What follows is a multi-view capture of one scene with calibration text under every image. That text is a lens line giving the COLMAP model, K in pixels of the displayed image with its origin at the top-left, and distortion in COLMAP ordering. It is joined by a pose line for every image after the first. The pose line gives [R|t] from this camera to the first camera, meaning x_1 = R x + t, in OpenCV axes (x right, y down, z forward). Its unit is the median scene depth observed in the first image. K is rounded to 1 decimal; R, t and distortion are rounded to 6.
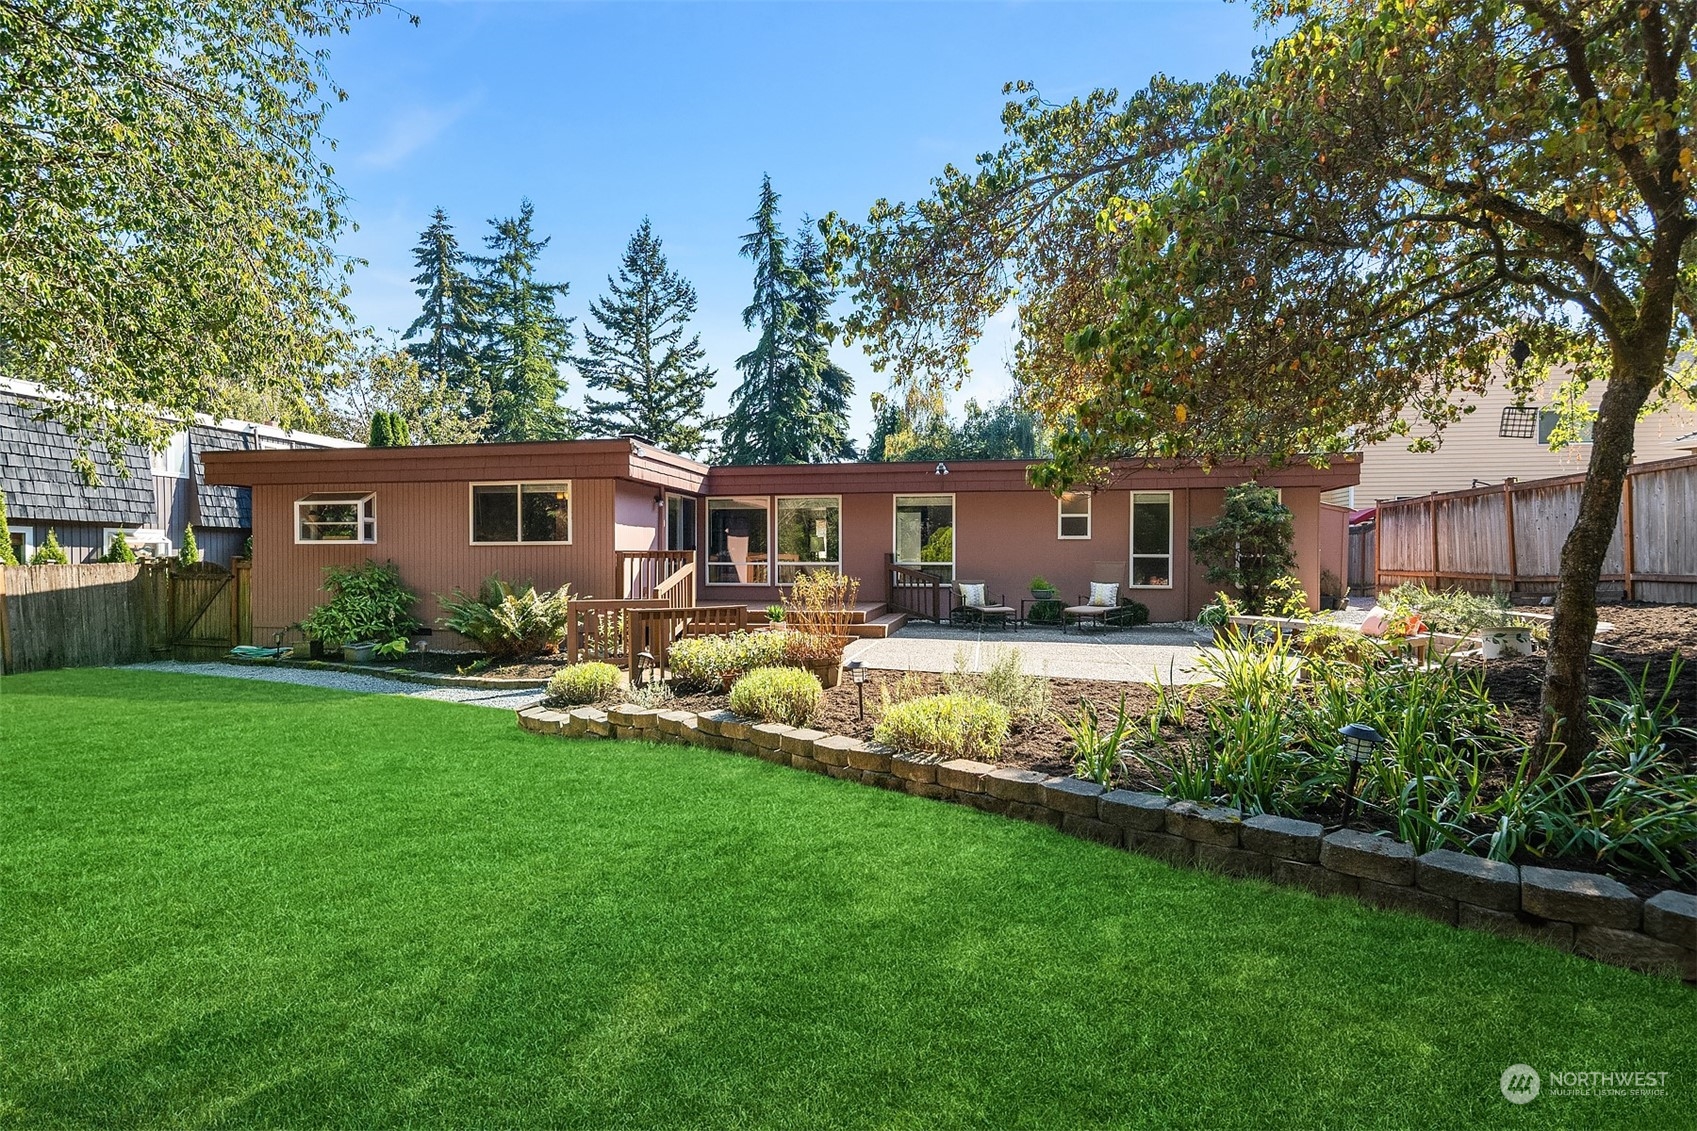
lens RADIAL K [[815.9, 0, 846.8], [0, 815.9, 563.8], [0, 0, 1]] dist [0.002852, -0.003737]
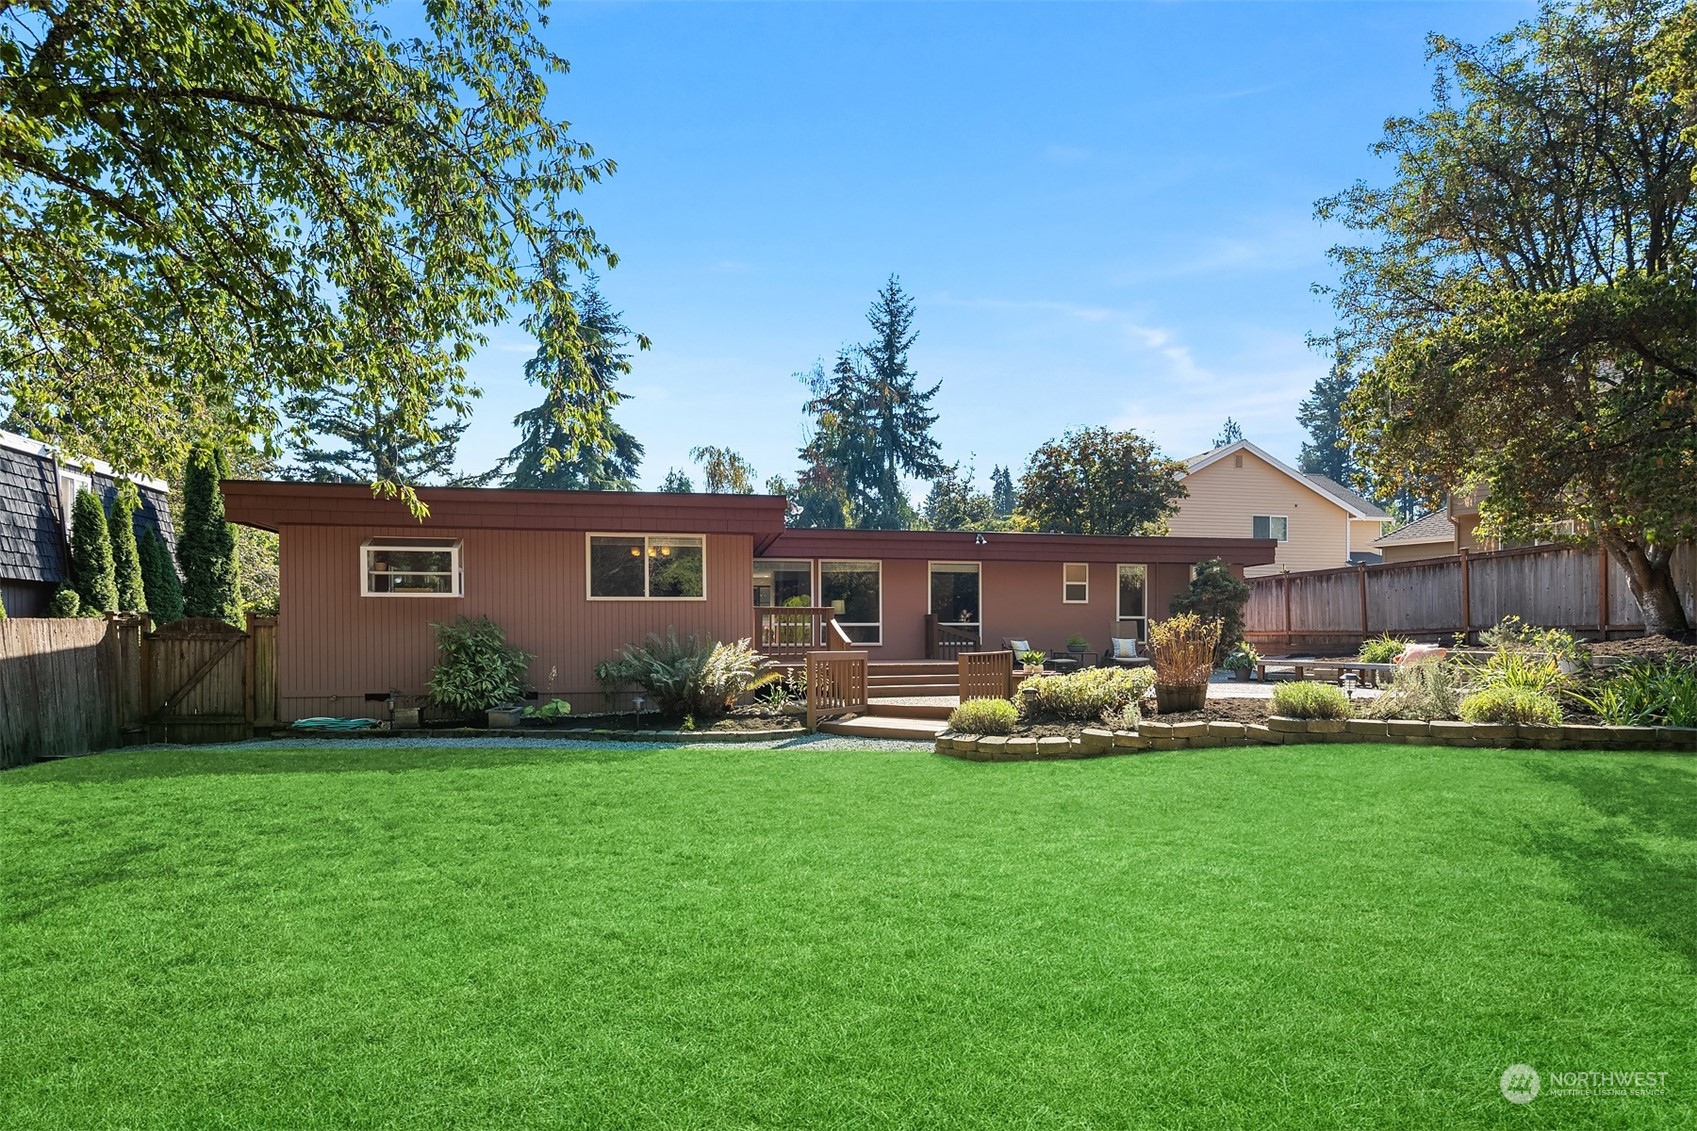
lens RADIAL K [[815.9, 0, 845.8], [0, 815.9, 639.0], [0, 0, 1]] dist [0.002852, -0.003737]
pose [[0.928492, -0.005096, 0.371318, -0.500808], [0.005886, 0.999982, -0.000994, 0.022385], [-0.371306, 0.003109, 0.928505, 0.026403]]
